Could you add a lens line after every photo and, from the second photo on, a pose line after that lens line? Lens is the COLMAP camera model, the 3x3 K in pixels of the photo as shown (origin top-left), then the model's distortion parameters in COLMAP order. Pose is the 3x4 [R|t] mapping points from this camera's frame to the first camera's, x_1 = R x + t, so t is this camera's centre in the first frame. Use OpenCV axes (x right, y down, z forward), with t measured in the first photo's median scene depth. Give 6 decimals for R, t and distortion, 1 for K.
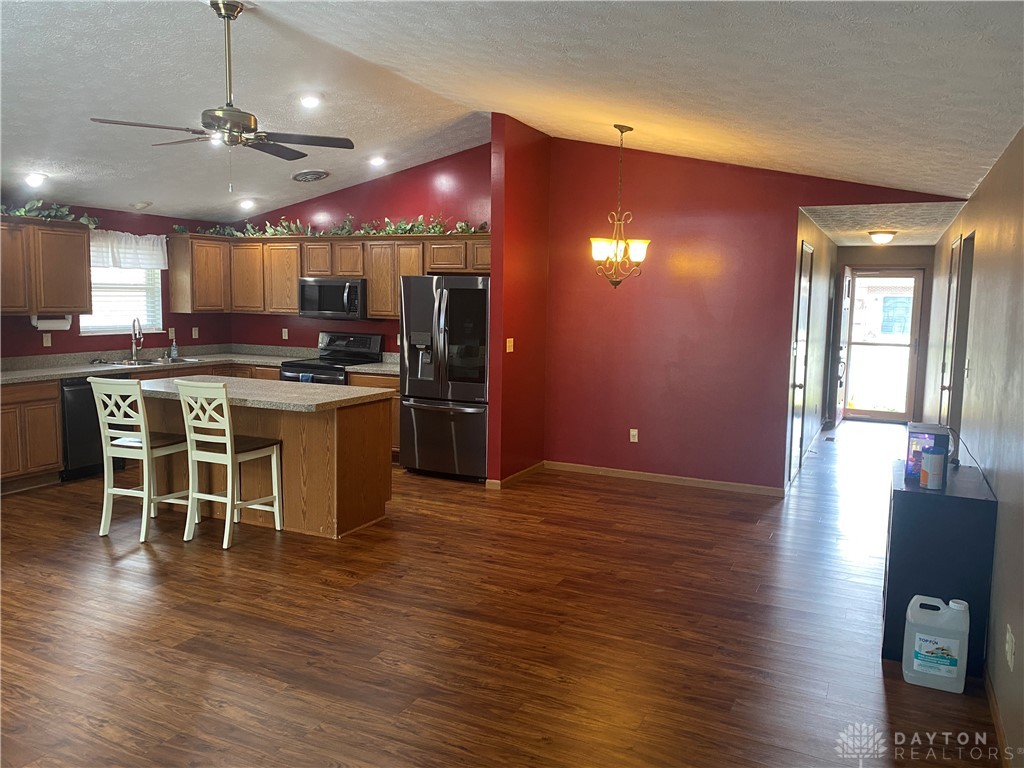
lens RADIAL K [[780.2, 0, 511.8], [0, 780.2, 383.3], [0, 0, 1]] dist [-0.001768, -0.001114]
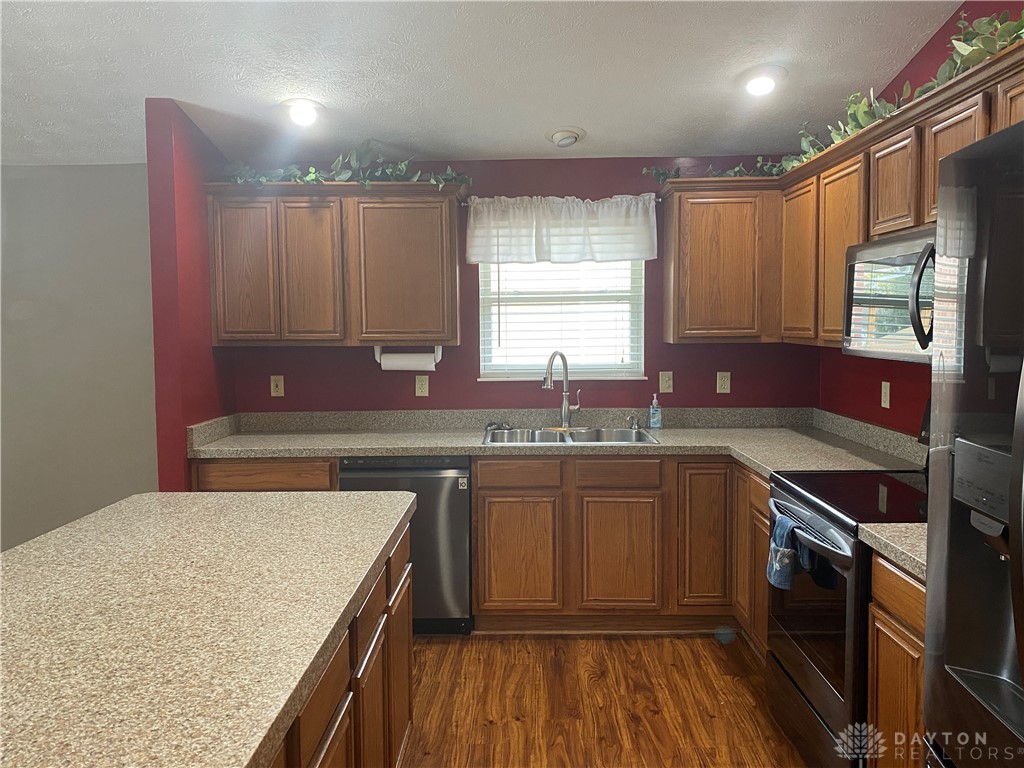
lens RADIAL K [[796.2, 0, 510.8], [0, 796.2, 378.9], [0, 0, 1]] dist [0.074065, 0.000807]
pose [[0.419753, 0.045334, -0.906505, 0.006276], [-0.083215, 0.996468, 0.011301, -0.067949], [0.903816, 0.070691, 0.422043, 0.729616]]
